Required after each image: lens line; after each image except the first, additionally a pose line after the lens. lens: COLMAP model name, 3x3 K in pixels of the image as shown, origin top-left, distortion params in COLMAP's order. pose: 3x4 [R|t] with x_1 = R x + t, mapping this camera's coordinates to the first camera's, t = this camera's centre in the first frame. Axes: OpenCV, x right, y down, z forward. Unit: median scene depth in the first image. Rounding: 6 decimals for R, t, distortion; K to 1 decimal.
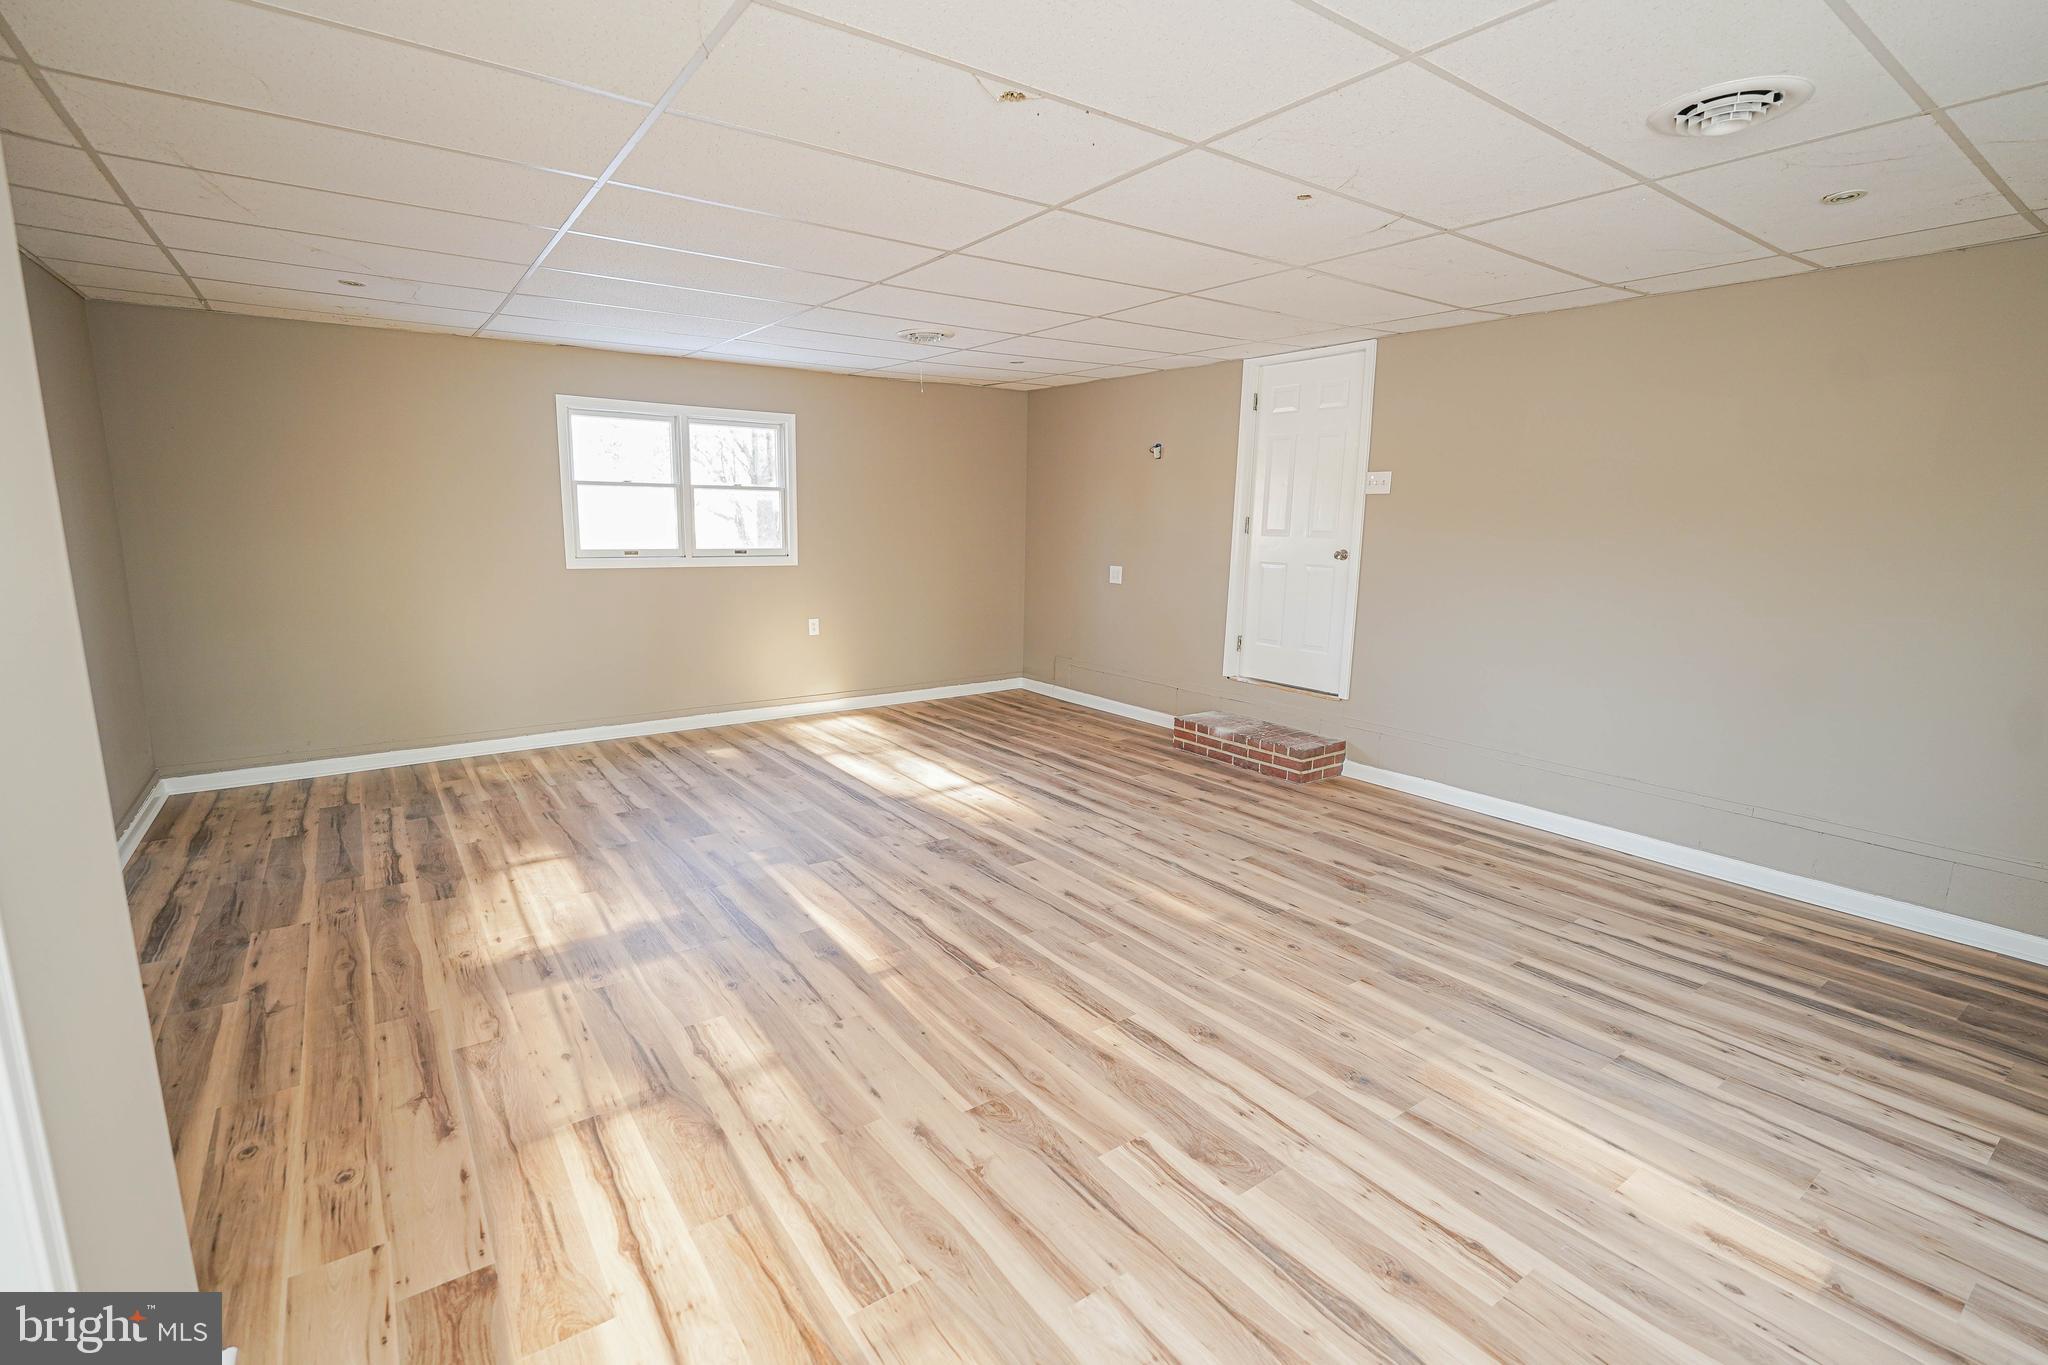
lens RADIAL K [[922.7, 0, 988.7], [0, 922.7, 685.8], [0, 0, 1]] dist [-0.014564, -0.000075]
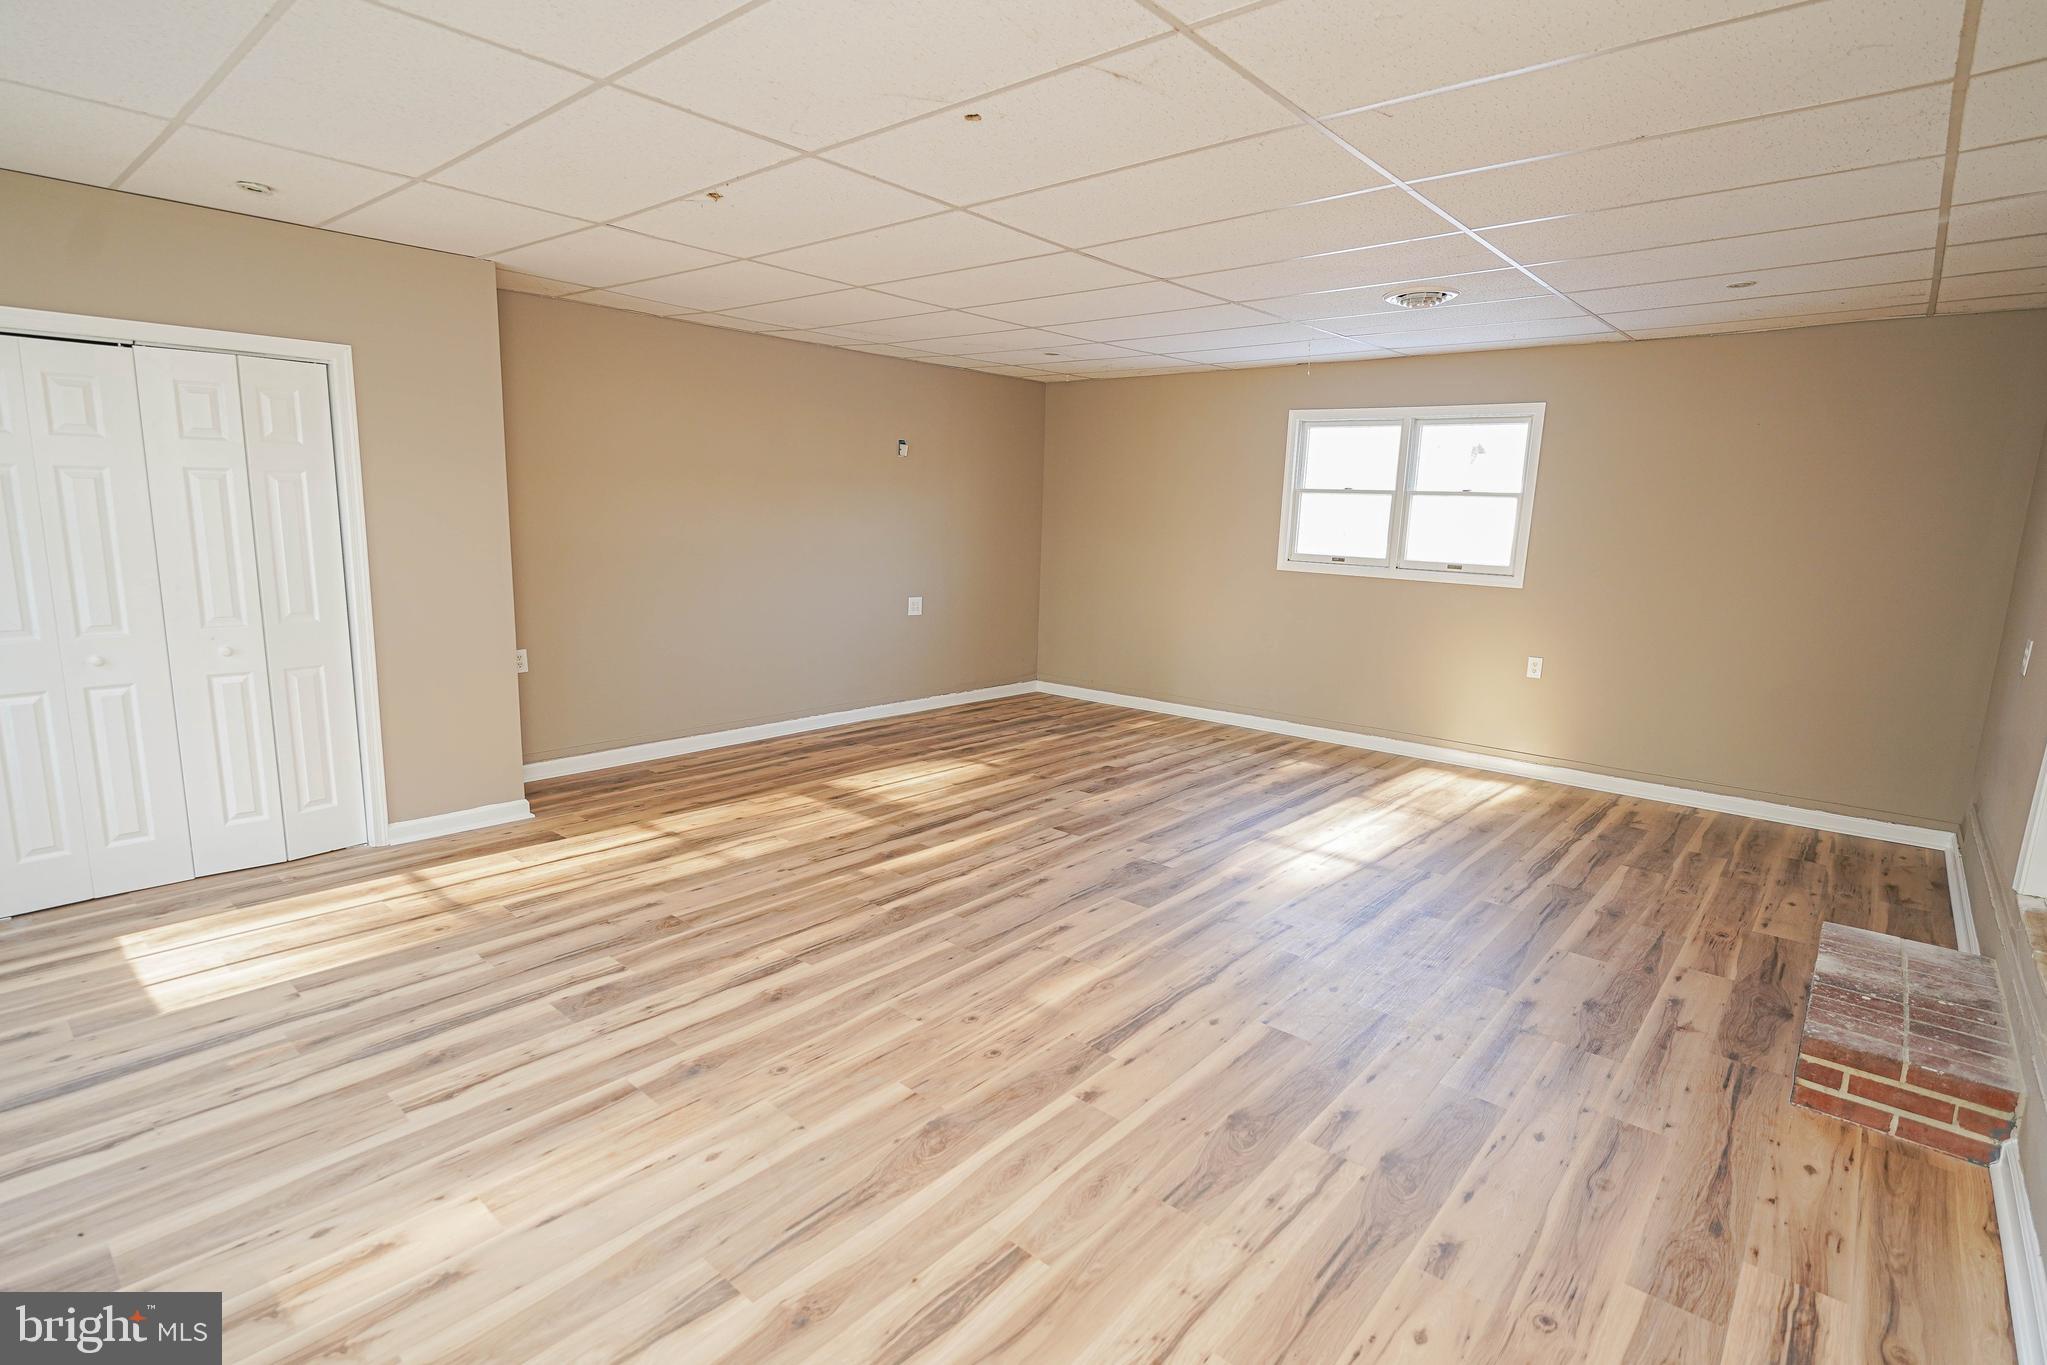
lens RADIAL K [[1002.8, 0, 1023.5], [0, 1002.8, 682.5], [0, 0, 1]] dist [-0.010953, 0.001200]
pose [[0.246509, 0.159757, -0.955882, 0.829174], [-0.203181, 0.972919, 0.110207, -0.090176], [0.947603, 0.167050, 0.272292, 0.561622]]
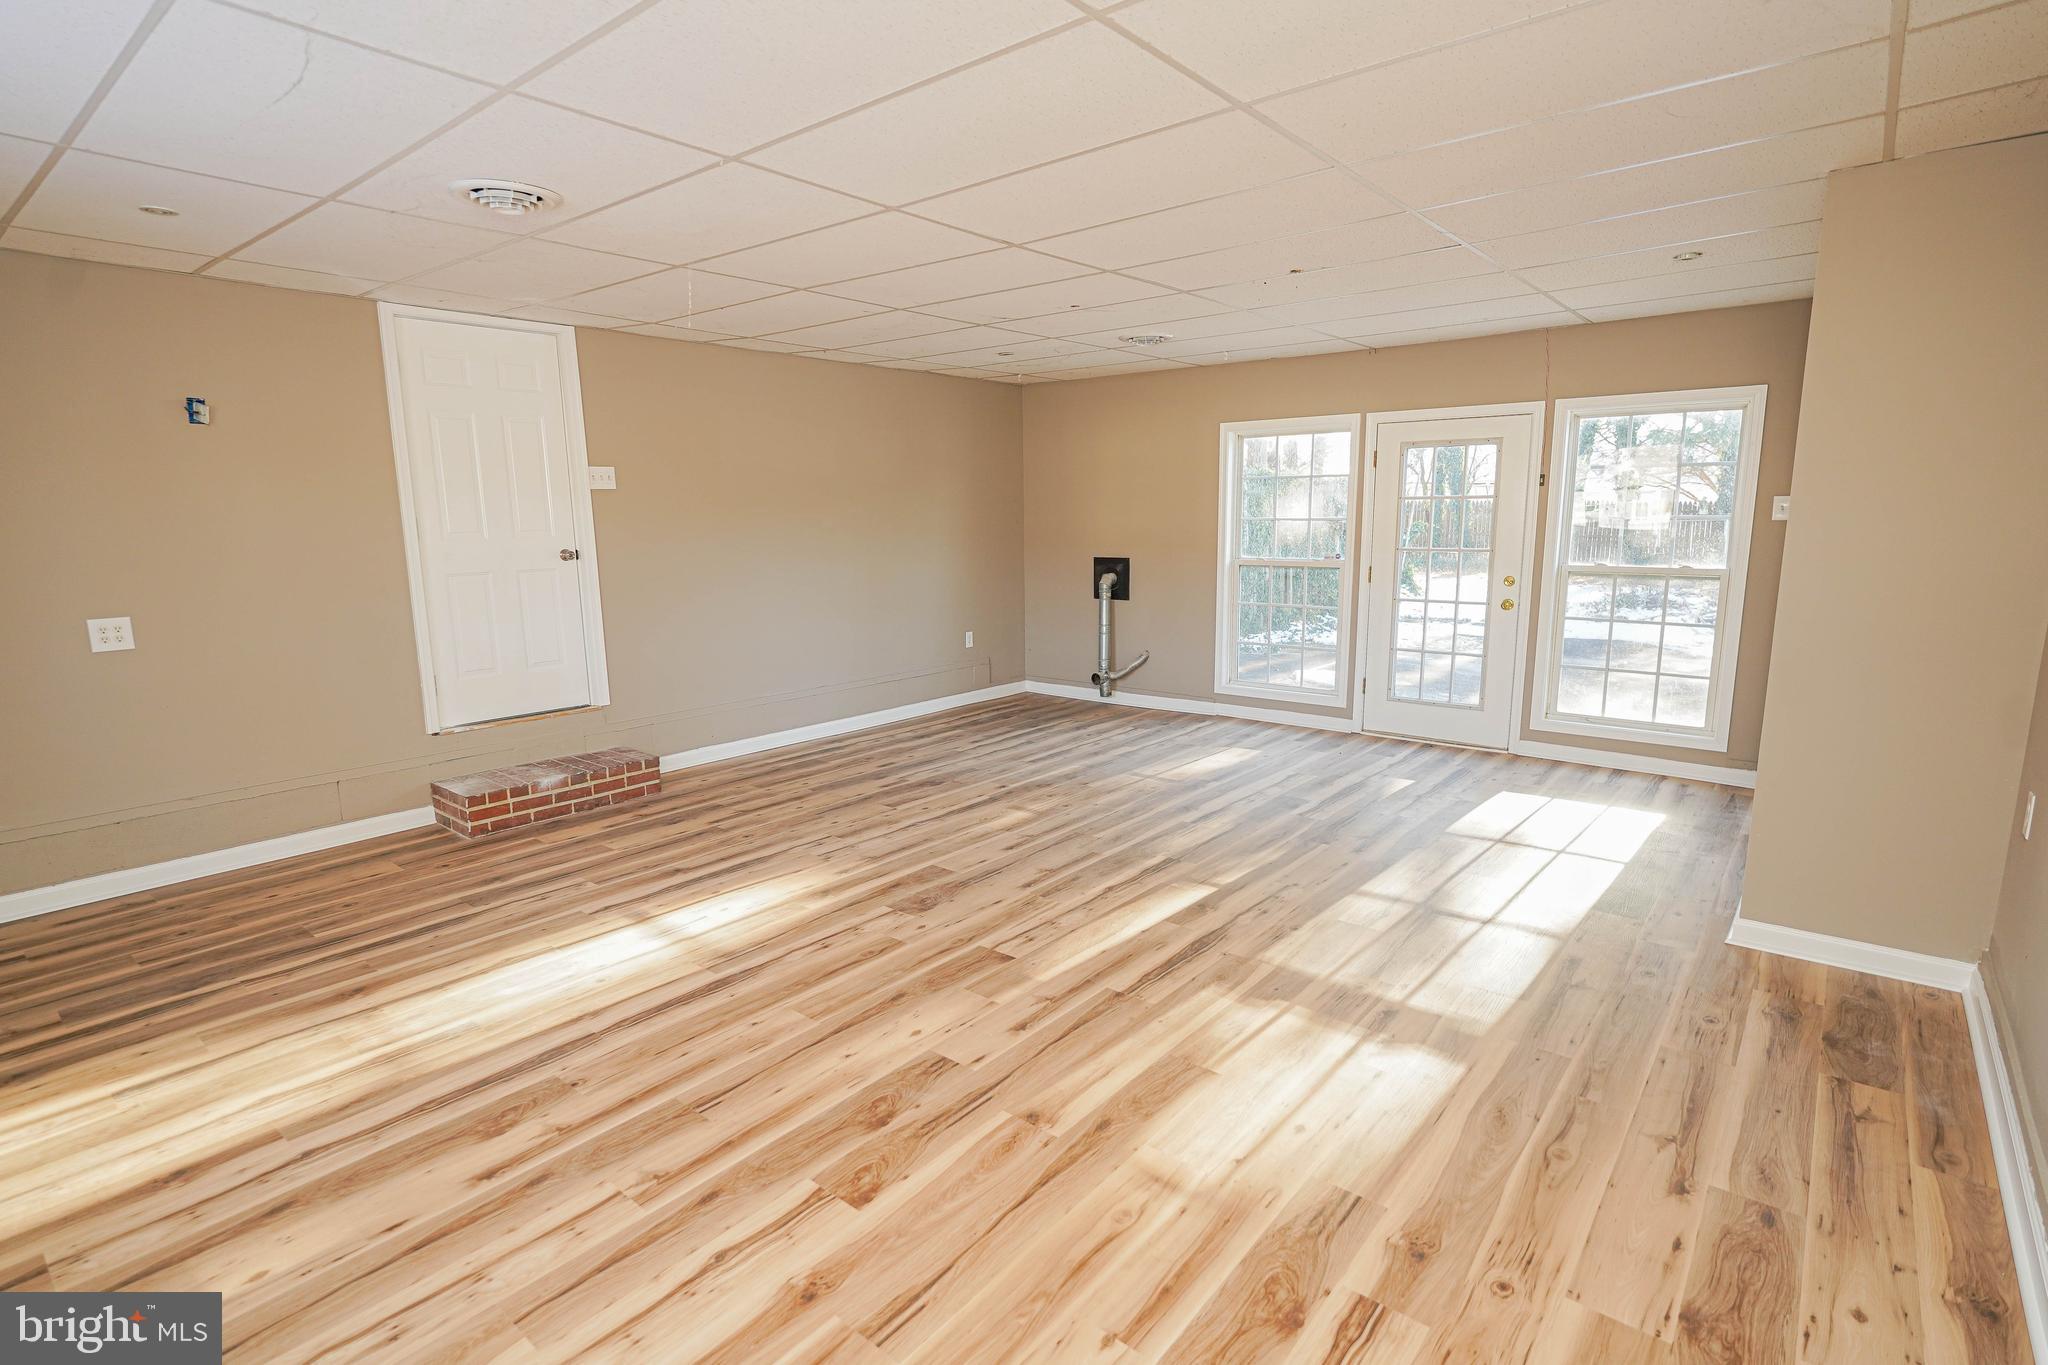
lens RADIAL K [[1003.3, 0, 1024.0], [0, 1003.3, 682.5], [0, 0, 1]] dist [-0.010953, 0.001200]
pose [[-0.270864, -0.170312, 0.947431, -0.877628], [0.186805, 0.956214, 0.225297, -0.199394], [-0.944318, 0.238009, -0.227189, 1.033368]]
